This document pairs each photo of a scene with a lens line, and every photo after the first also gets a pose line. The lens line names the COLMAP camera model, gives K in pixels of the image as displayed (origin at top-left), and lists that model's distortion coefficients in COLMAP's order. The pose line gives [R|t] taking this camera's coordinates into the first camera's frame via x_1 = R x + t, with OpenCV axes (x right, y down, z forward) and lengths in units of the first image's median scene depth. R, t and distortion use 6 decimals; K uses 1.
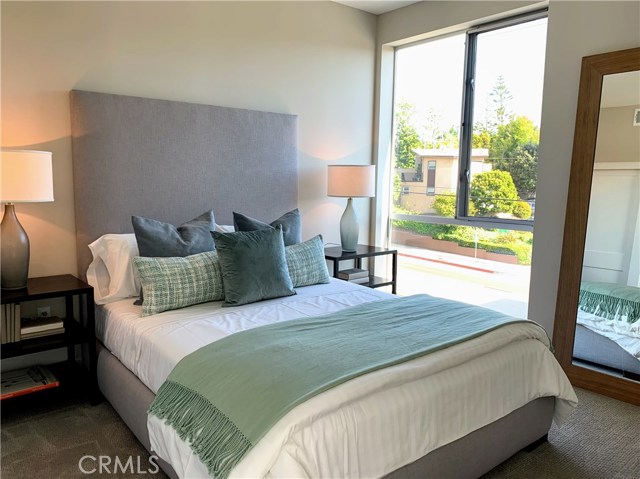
lens RADIAL K [[485.0, 0, 319.6], [0, 485.0, 238.7], [0, 0, 1]] dist [-0.001381, -0.007086]
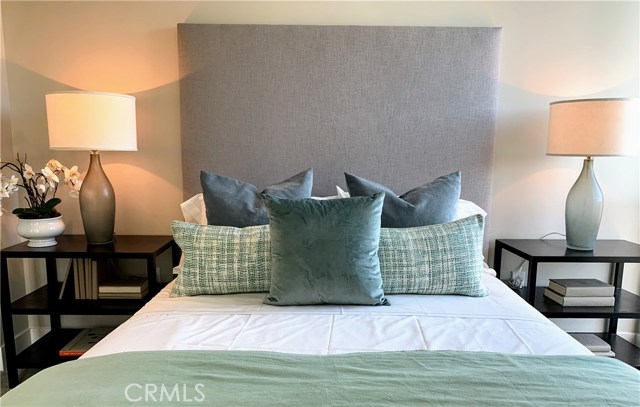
lens RADIAL K [[496.2, 0, 312.9], [0, 496.2, 230.9], [0, 0, 1]] dist [0.040947, -0.006918]
pose [[0.774198, 0.097546, -0.625382, 0.282823], [-0.077298, 0.995228, 0.059542, -0.011102], [0.628206, 0.002243, 0.778044, 0.469498]]
